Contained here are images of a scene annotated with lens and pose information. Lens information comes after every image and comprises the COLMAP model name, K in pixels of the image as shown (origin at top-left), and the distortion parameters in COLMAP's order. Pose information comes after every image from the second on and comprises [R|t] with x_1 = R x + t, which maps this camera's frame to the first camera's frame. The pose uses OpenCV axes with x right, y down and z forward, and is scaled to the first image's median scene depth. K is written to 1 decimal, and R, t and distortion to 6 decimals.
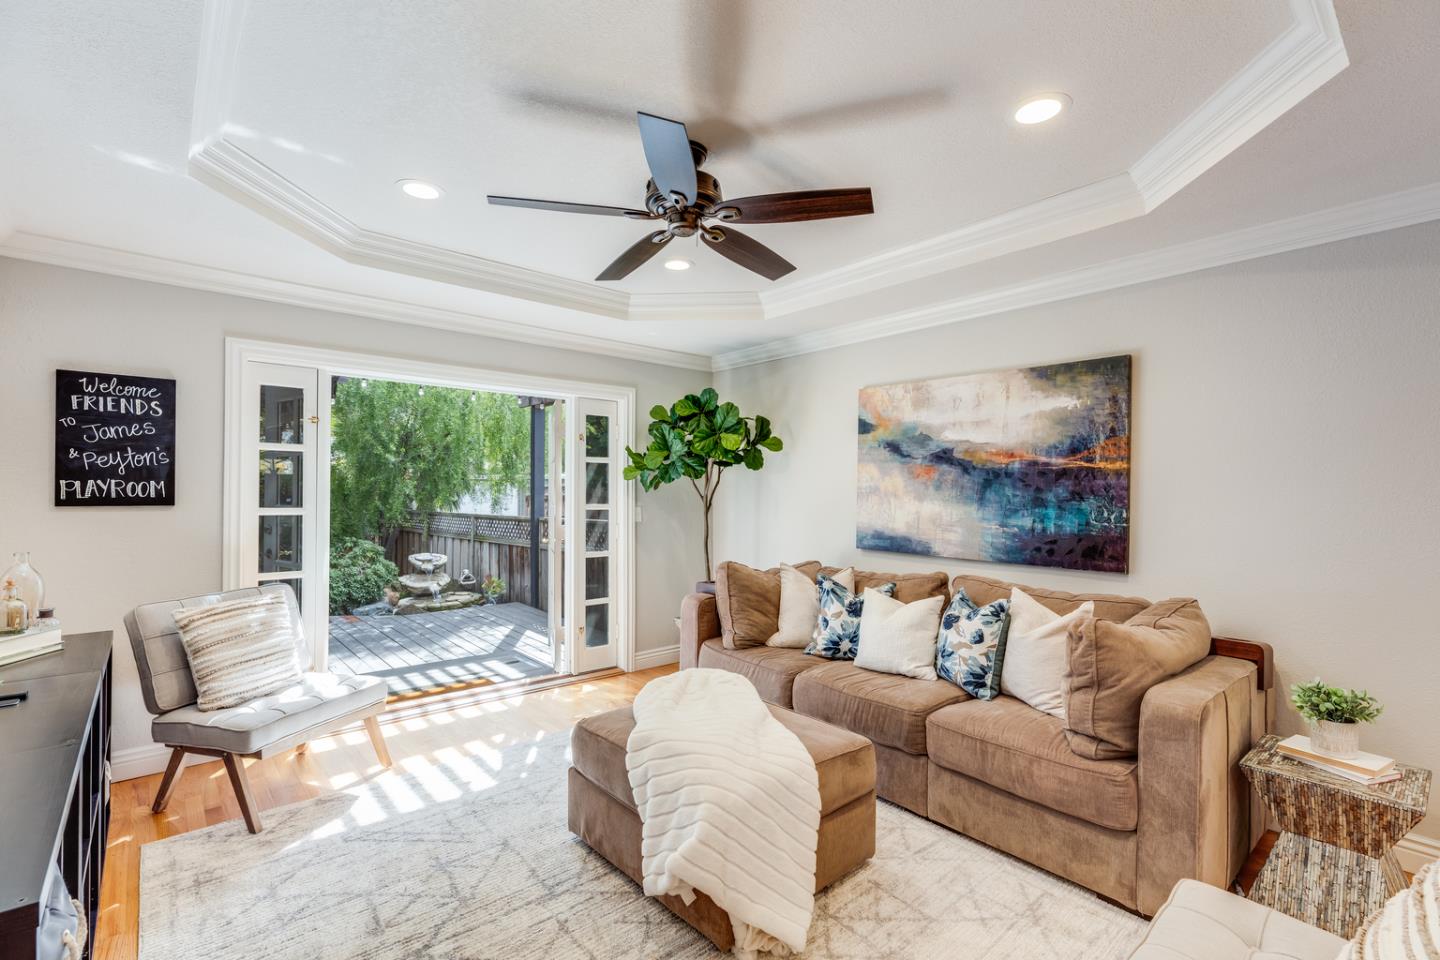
lens RADIAL K [[645.2, 0, 718.6], [0, 645.2, 487.6], [0, 0, 1]] dist [0.003499, -0.000780]
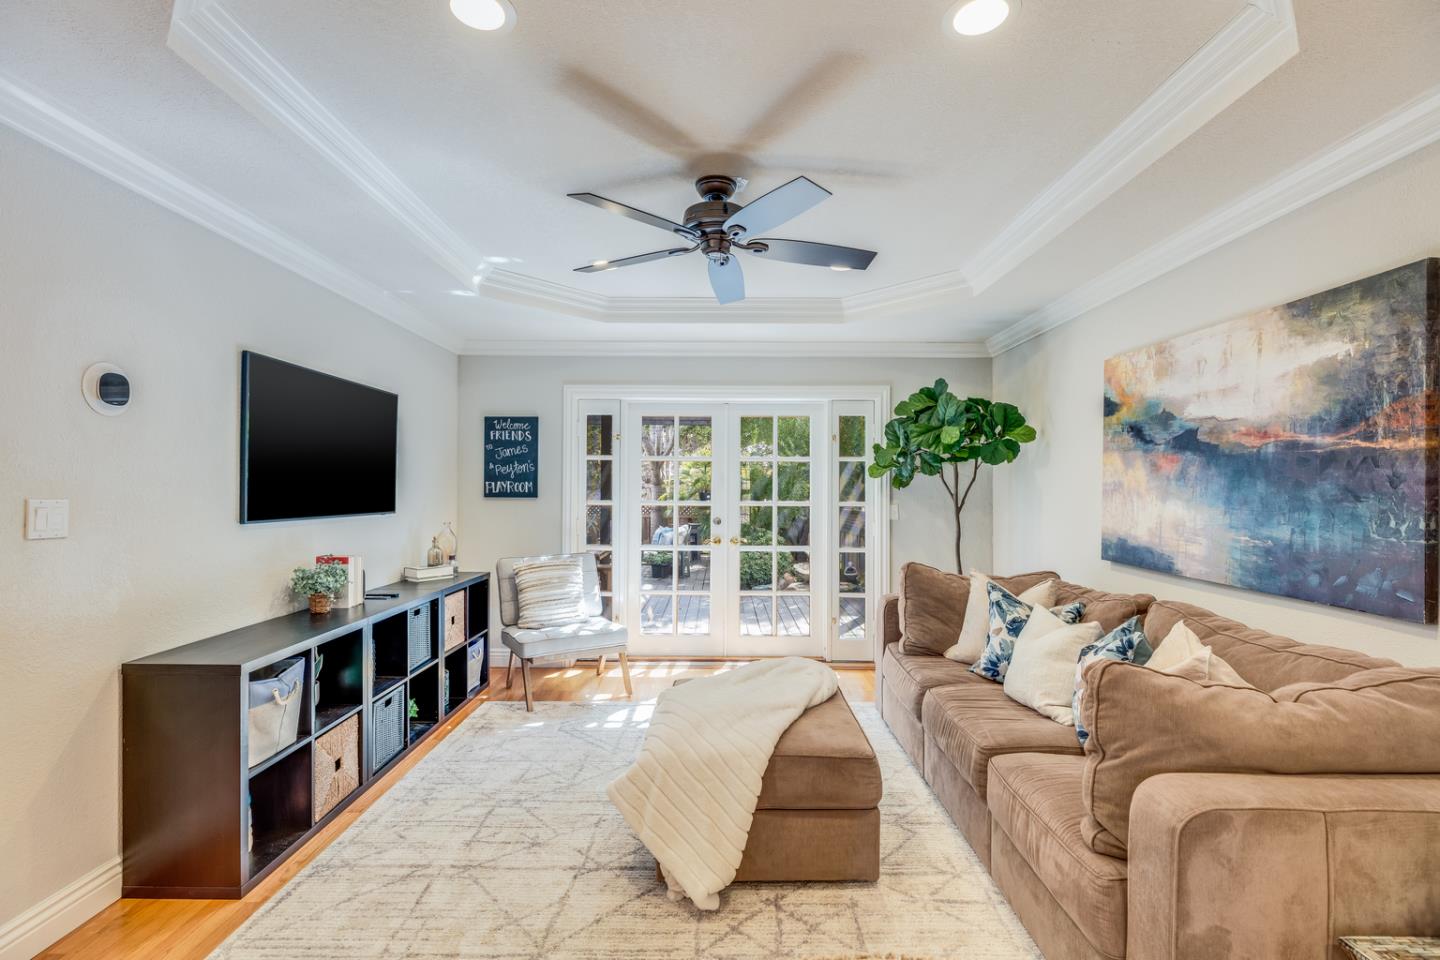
lens RADIAL K [[645.2, 0, 720.1], [0, 645.2, 486.4], [0, 0, 1]] dist [0.003499, -0.000780]
pose [[0.755863, -0.003316, -0.654722, 0.361075], [0.002218, 0.999994, -0.002504, 0.003909], [0.654726, 0.000441, 0.755866, 0.081354]]
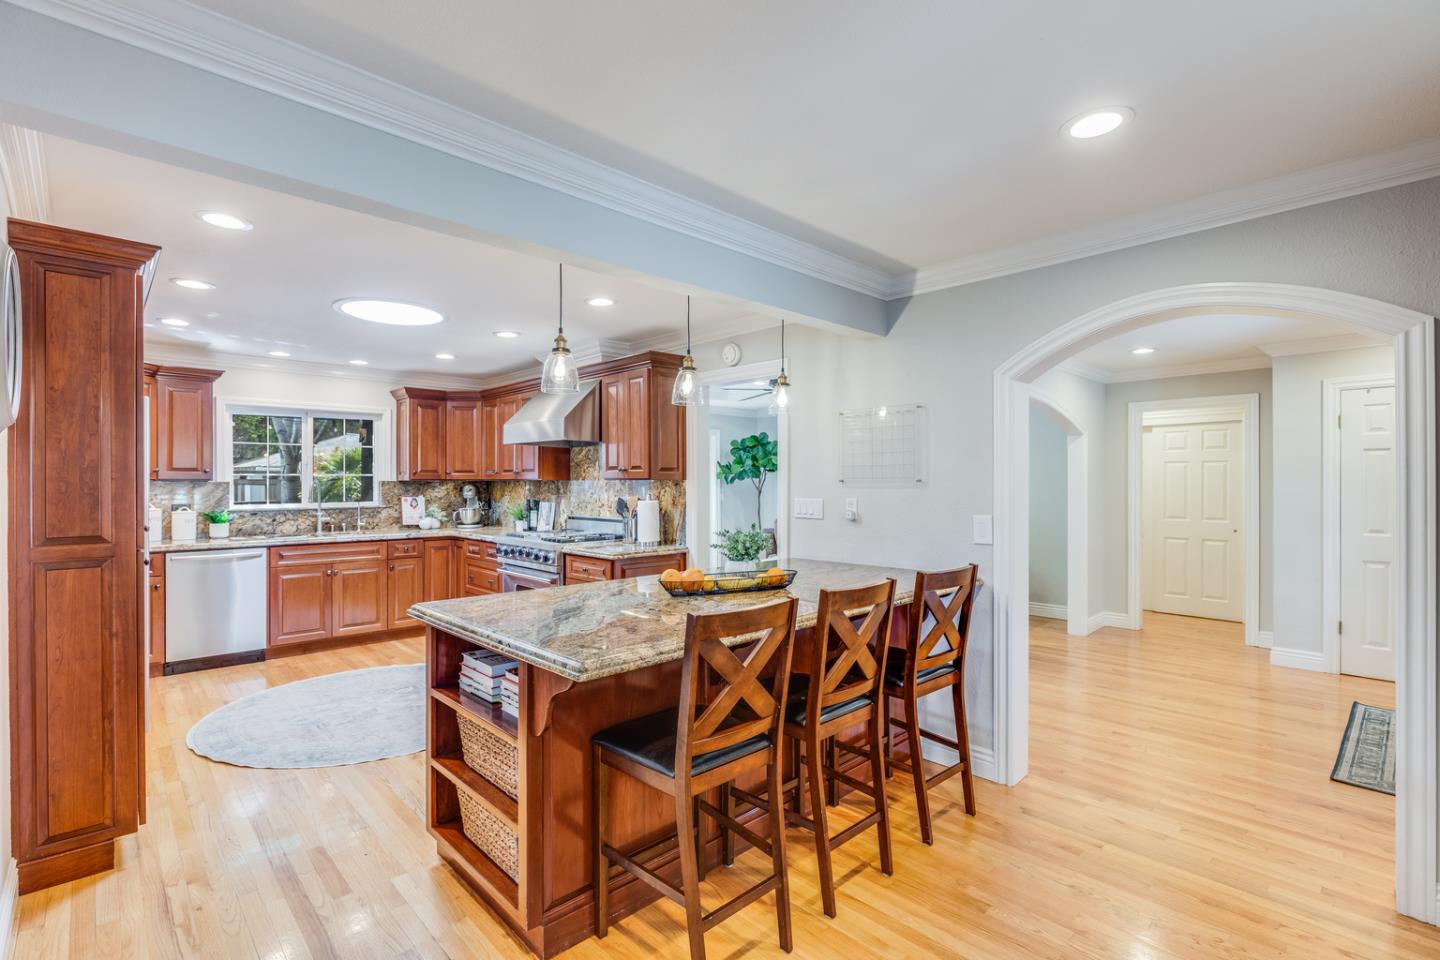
lens RADIAL K [[655.6, 0, 713.6], [0, 655.6, 482.6], [0, 0, 1]] dist [-0.003838, 0.001211]
pose [[0.998606, -0.005277, 0.052523, -0.270630], [0.004970, 0.999970, 0.005976, -0.013335], [-0.052553, -0.005706, 0.998602, -0.983402]]
